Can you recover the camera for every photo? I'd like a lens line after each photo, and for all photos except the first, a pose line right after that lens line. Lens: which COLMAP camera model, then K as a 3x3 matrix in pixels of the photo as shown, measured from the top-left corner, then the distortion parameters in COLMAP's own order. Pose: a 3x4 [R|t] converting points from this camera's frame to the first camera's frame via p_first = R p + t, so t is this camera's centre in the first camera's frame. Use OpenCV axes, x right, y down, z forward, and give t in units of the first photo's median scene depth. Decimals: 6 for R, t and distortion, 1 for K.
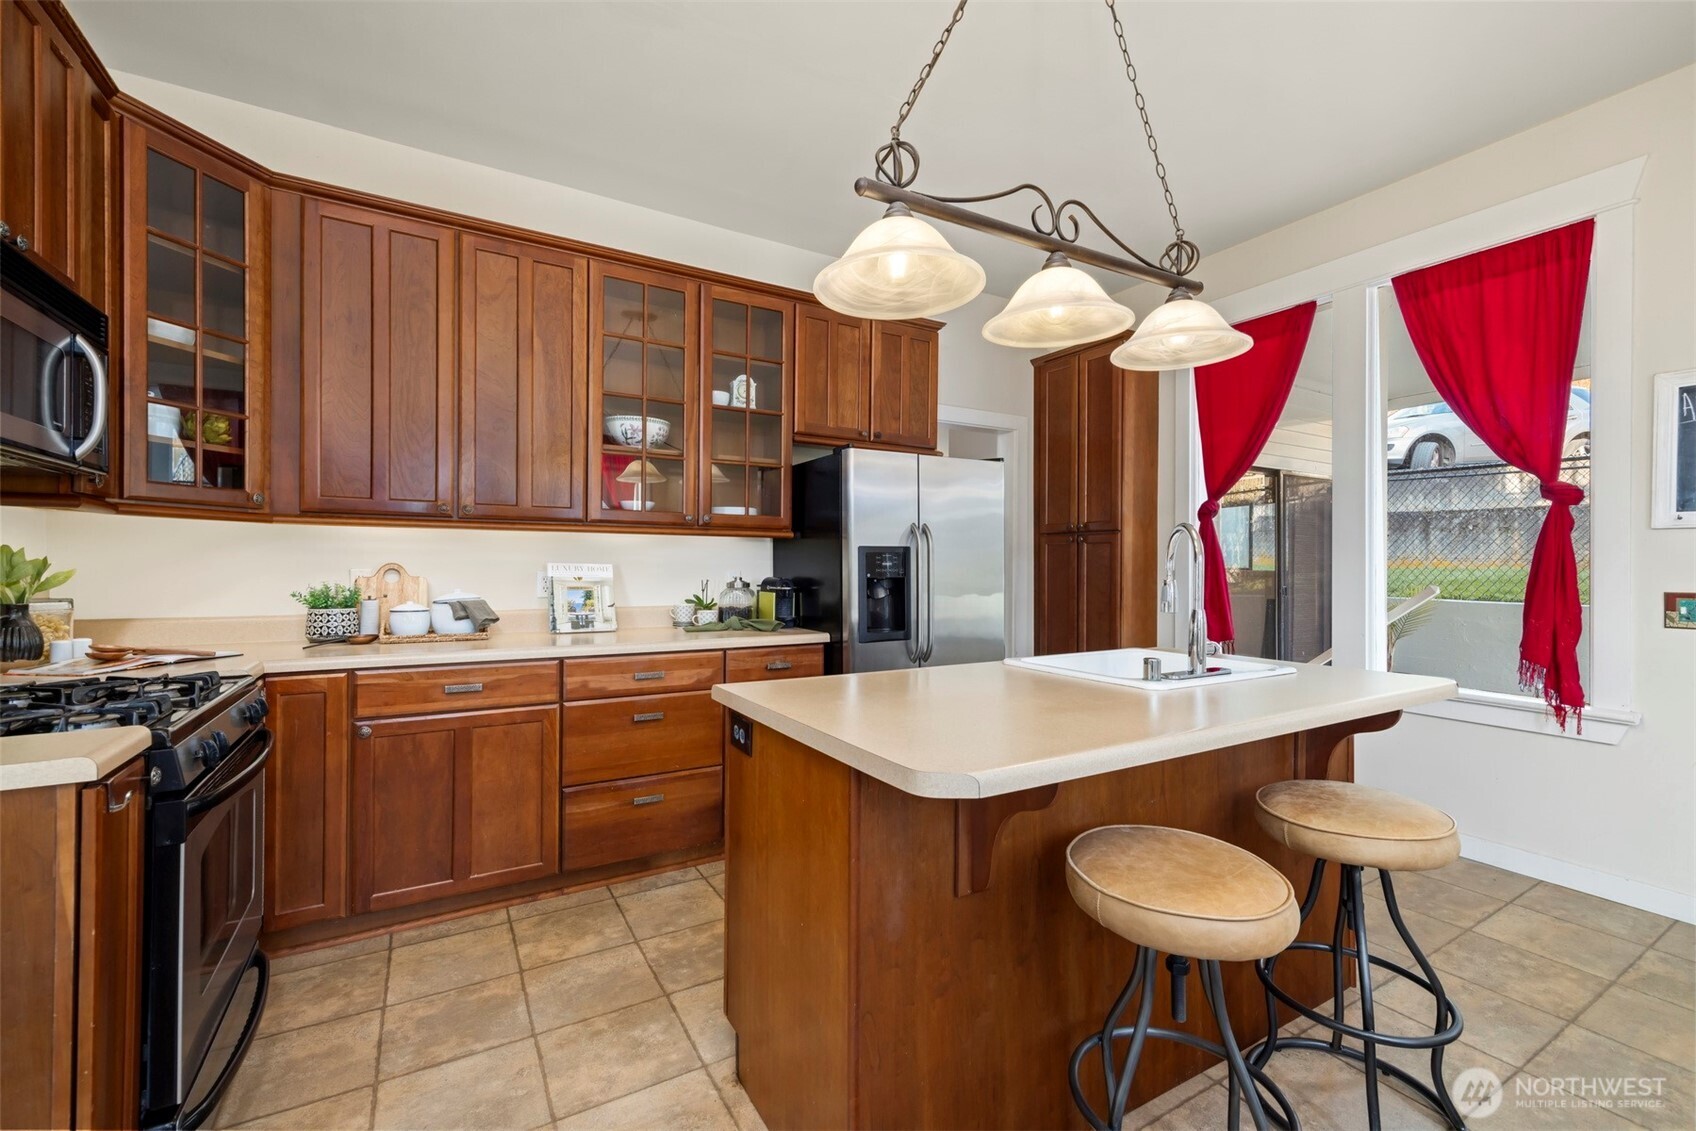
lens RADIAL K [[715.7, 0, 848.6], [0, 715.7, 567.3], [0, 0, 1]] dist [0.012984, 0.000561]
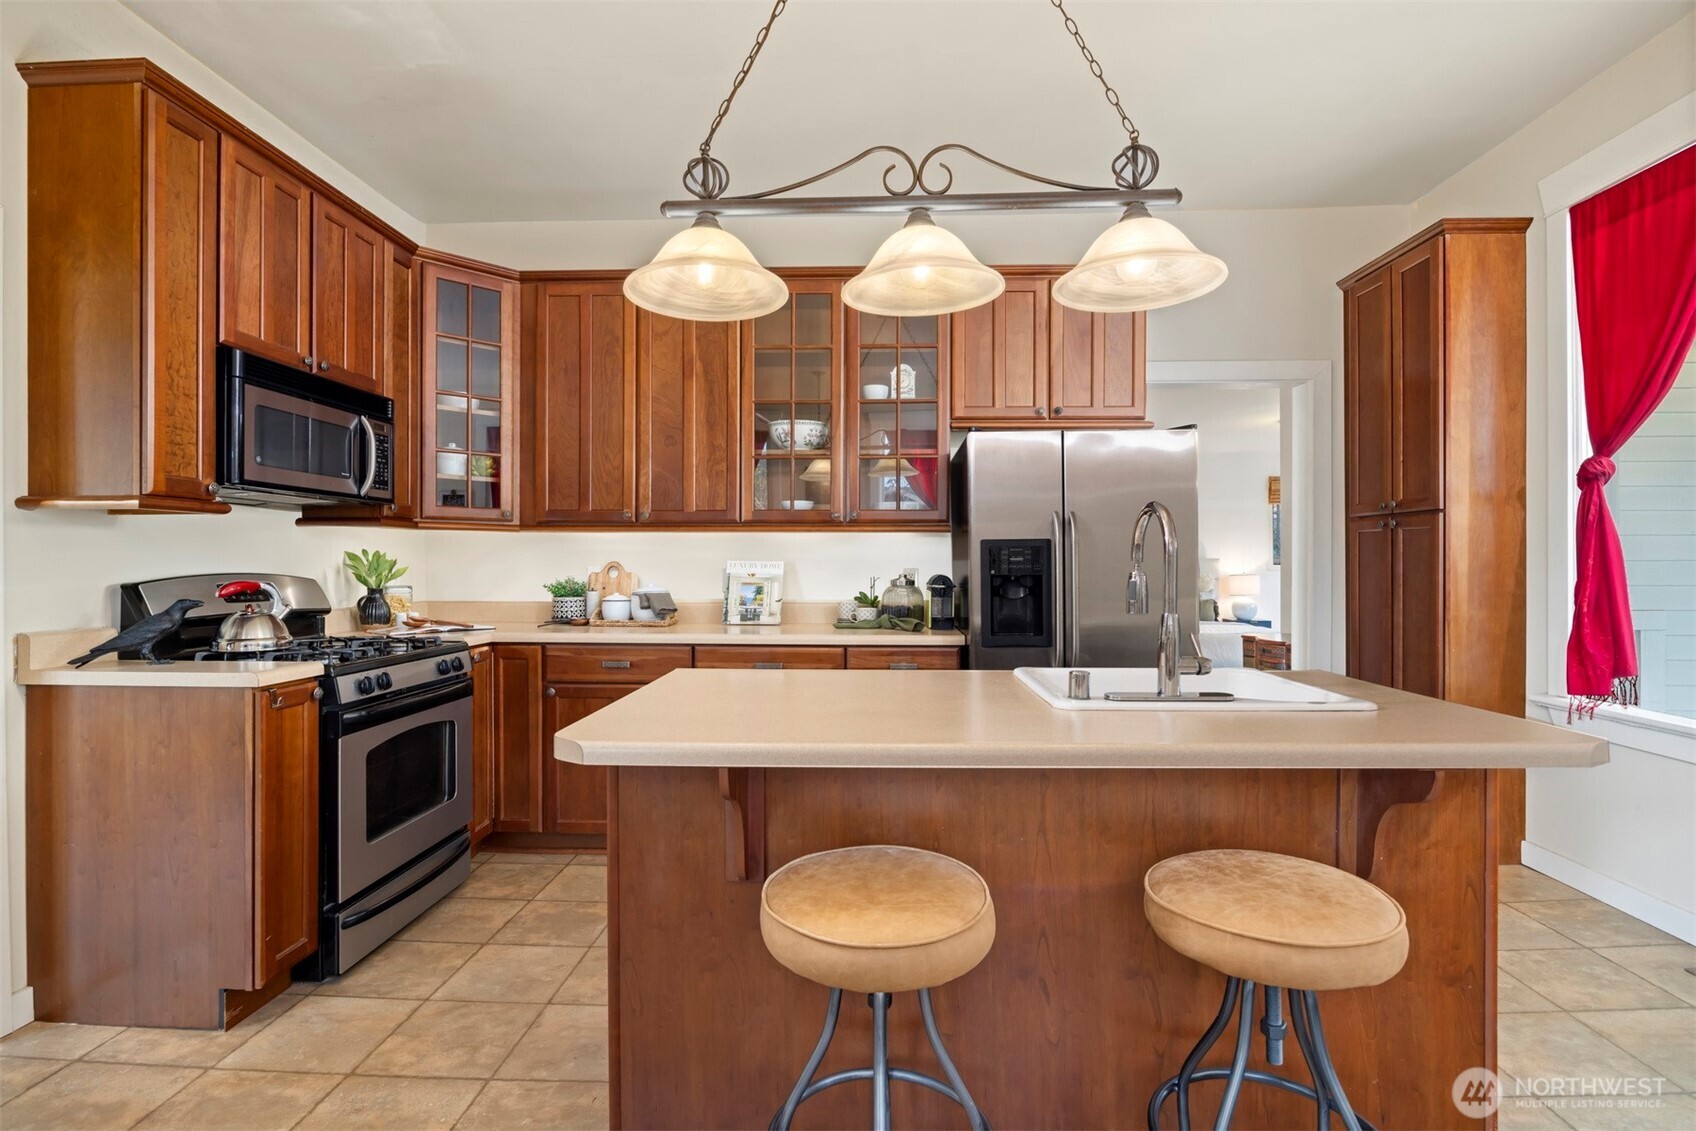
lens RADIAL K [[804.2, 0, 849.6], [0, 804.2, 566.3], [0, 0, 1]] dist [-0.008201, -0.000151]
pose [[0.842898, -0.002925, -0.538066, 0.470508], [0.002291, 0.999996, -0.001847, 0.006169], [0.538069, 0.000324, 0.842901, 0.065479]]
